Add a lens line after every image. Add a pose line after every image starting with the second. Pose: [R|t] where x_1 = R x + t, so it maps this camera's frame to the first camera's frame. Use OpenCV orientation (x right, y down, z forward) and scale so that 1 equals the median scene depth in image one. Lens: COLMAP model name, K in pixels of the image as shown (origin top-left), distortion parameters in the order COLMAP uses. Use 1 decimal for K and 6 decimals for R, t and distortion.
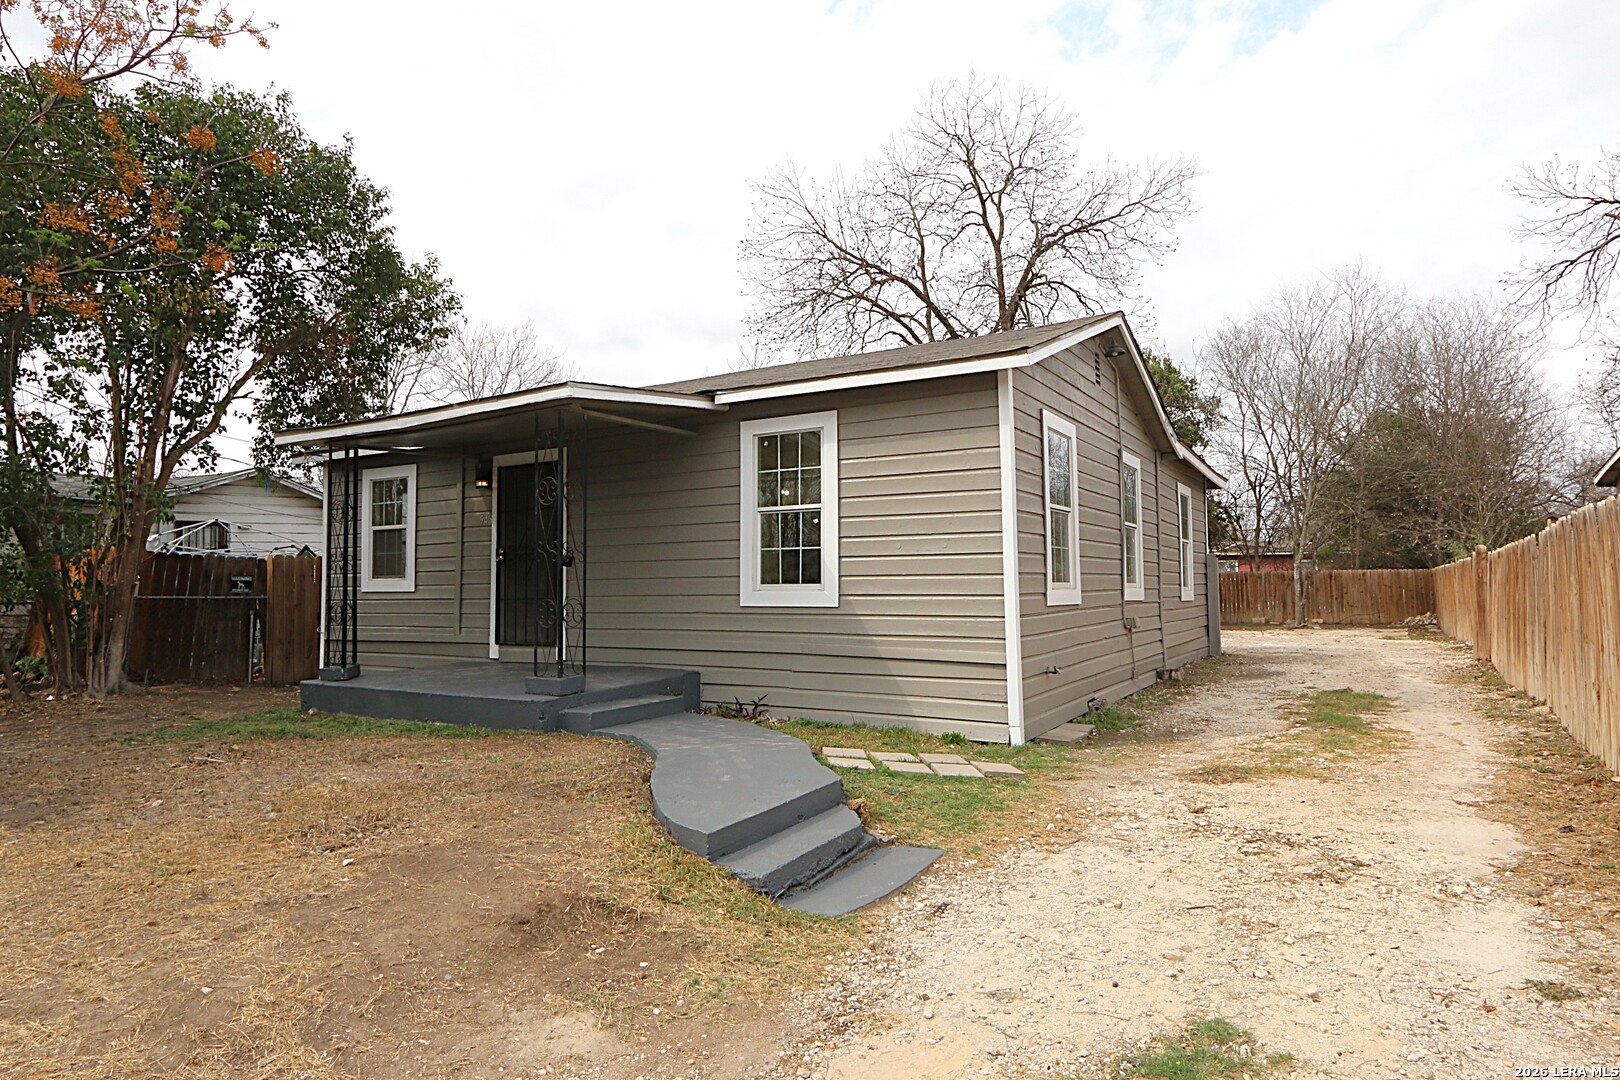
lens RADIAL K [[954.6, 0, 799.5], [0, 954.6, 542.3], [0, 0, 1]] dist [-0.018700, 0.001757]
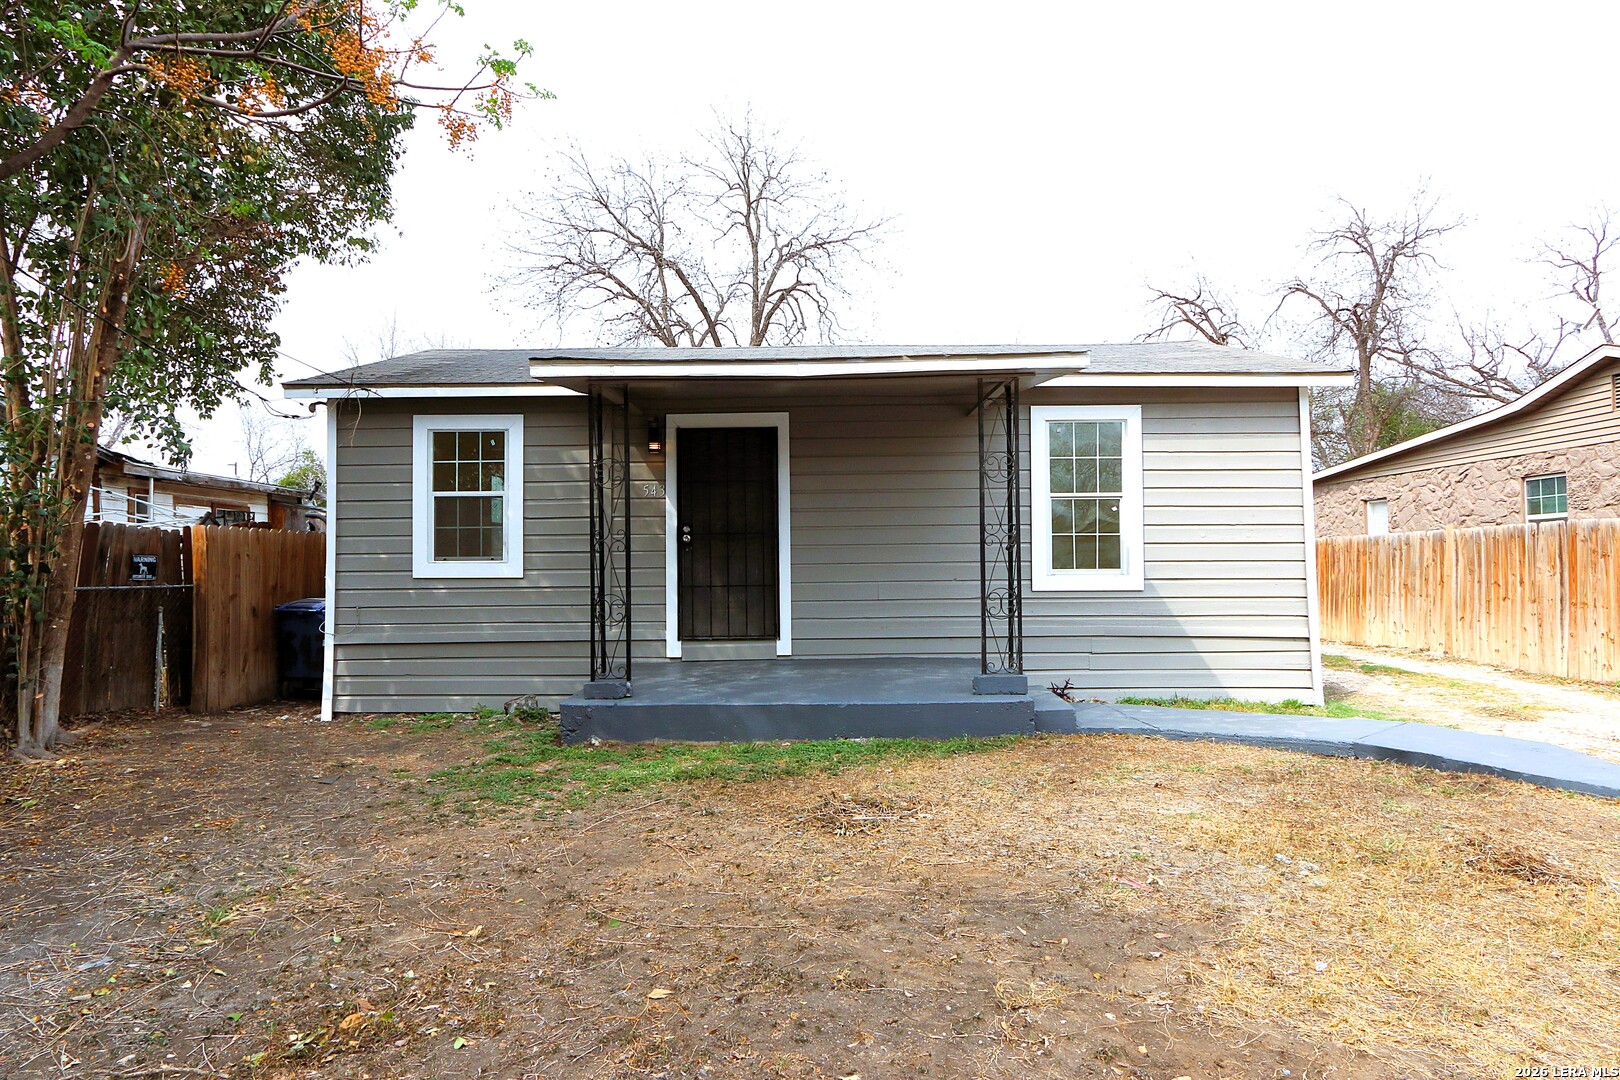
lens RADIAL K [[880.6, 0, 810.0], [0, 880.6, 540.0], [0, 0, 1]] dist [-0.035795, 0.019544]
pose [[0.857920, 0.012097, 0.513641, -0.627914], [-0.024352, 0.999557, 0.017133, 0.002938], [-0.513206, -0.027207, 0.857834, 0.284985]]
